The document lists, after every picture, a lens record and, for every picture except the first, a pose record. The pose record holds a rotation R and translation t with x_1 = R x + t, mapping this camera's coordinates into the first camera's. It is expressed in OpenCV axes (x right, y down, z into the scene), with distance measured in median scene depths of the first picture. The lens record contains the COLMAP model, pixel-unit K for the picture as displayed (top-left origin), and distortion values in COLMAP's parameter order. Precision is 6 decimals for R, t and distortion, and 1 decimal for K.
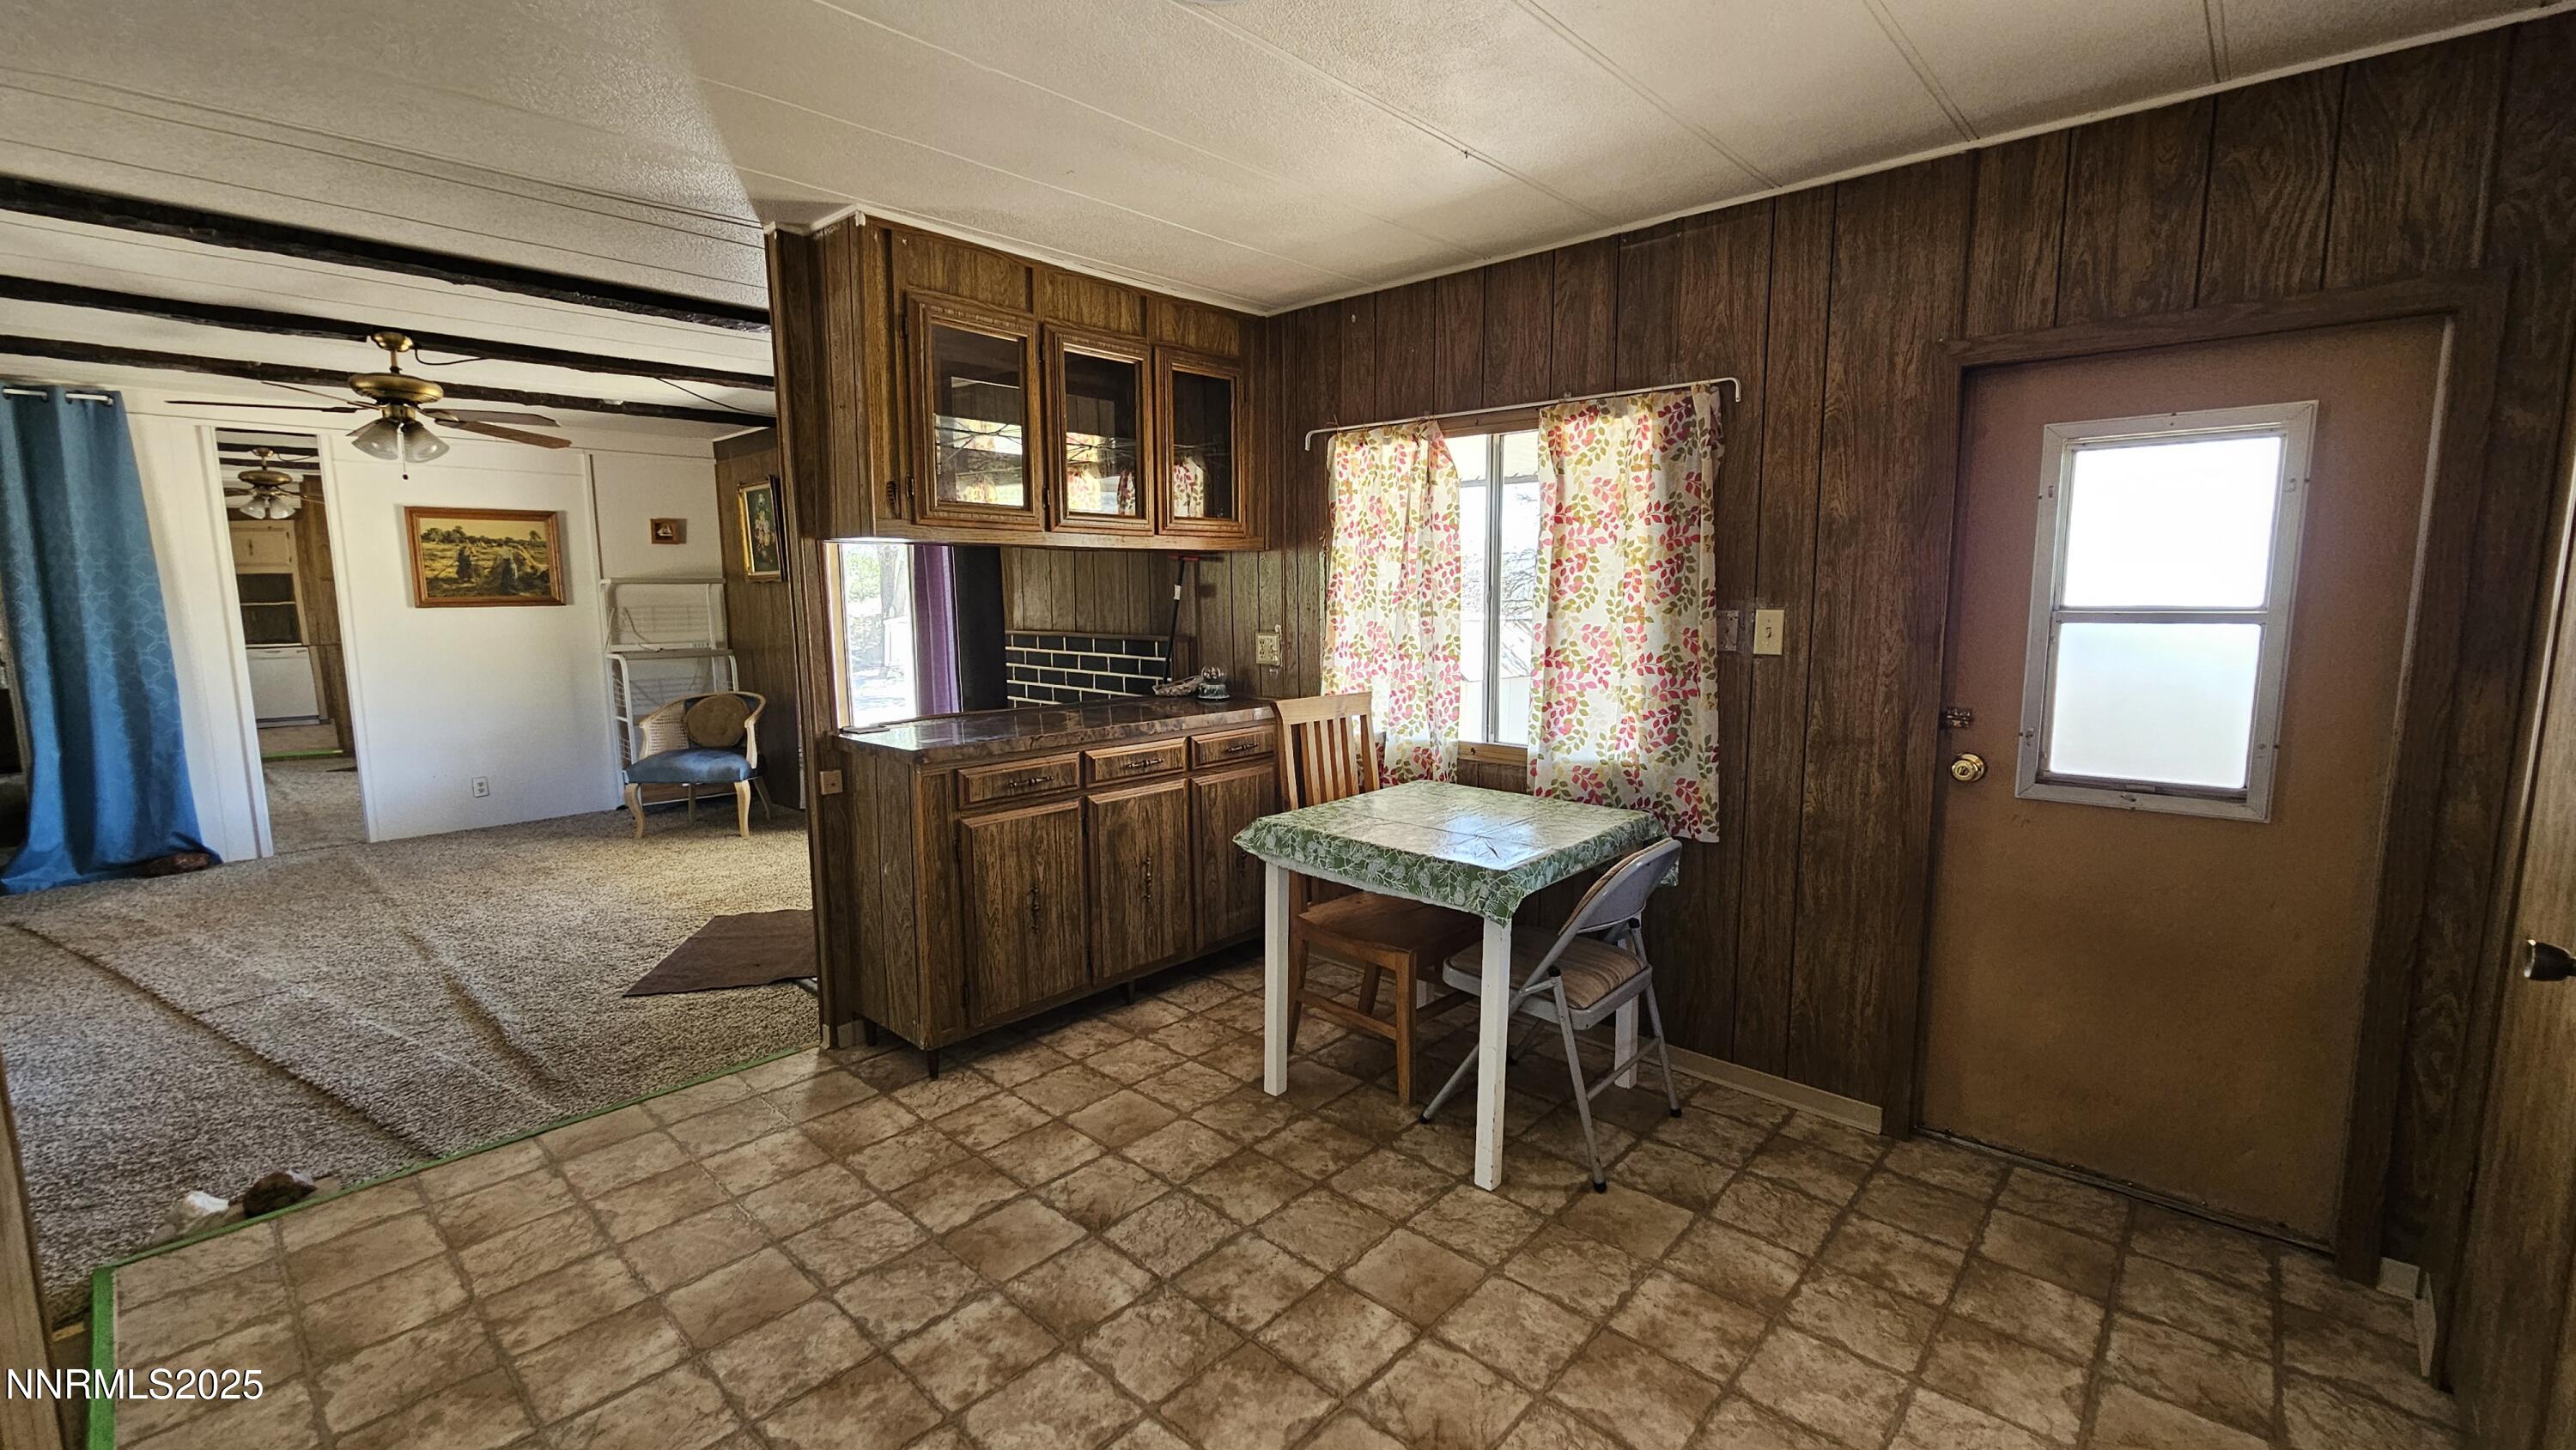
lens RADIAL K [[1065.0, 0, 1295.3], [0, 1065.0, 727.8], [0, 0, 1]] dist [0.001335, 0.000124]
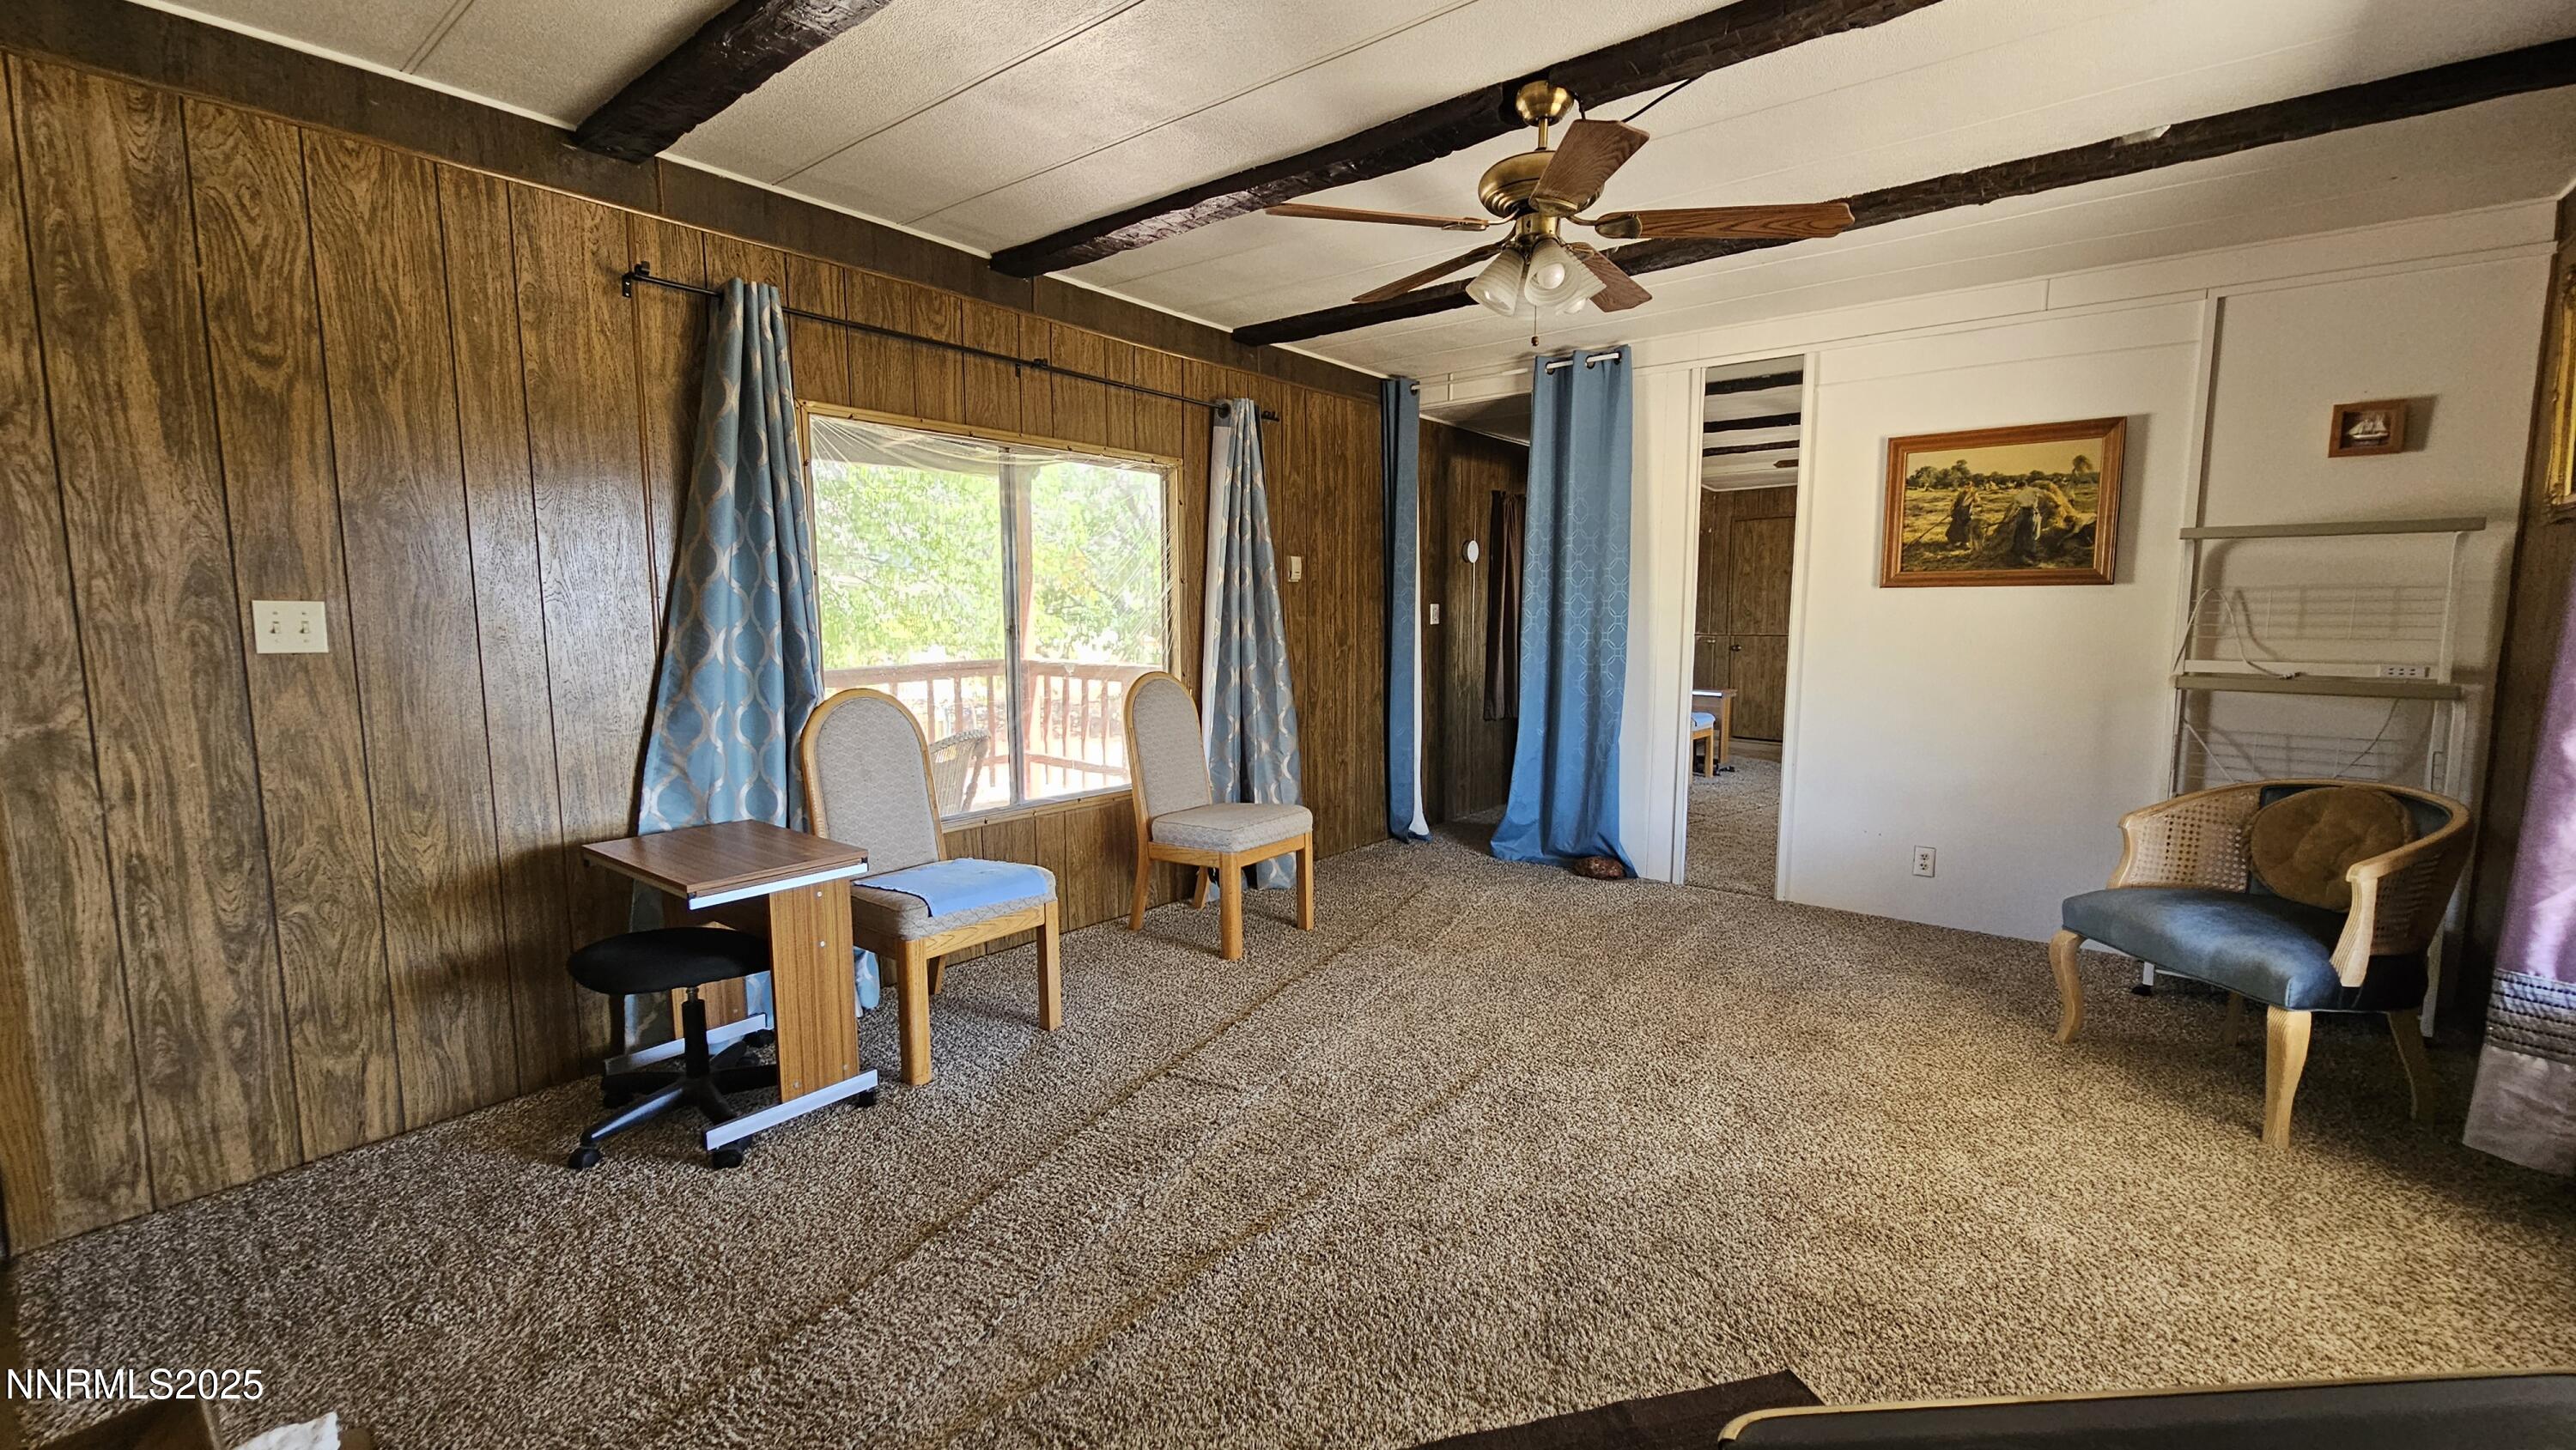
lens RADIAL K [[1065.0, 0, 1295.3], [0, 1065.0, 727.8], [0, 0, 1]] dist [0.001335, 0.000124]
pose [[0.067007, 0.118320, -0.990712, -0.158180], [-0.132581, 0.985194, 0.108694, -0.047450], [0.988905, 0.124067, 0.081702, 0.576429]]
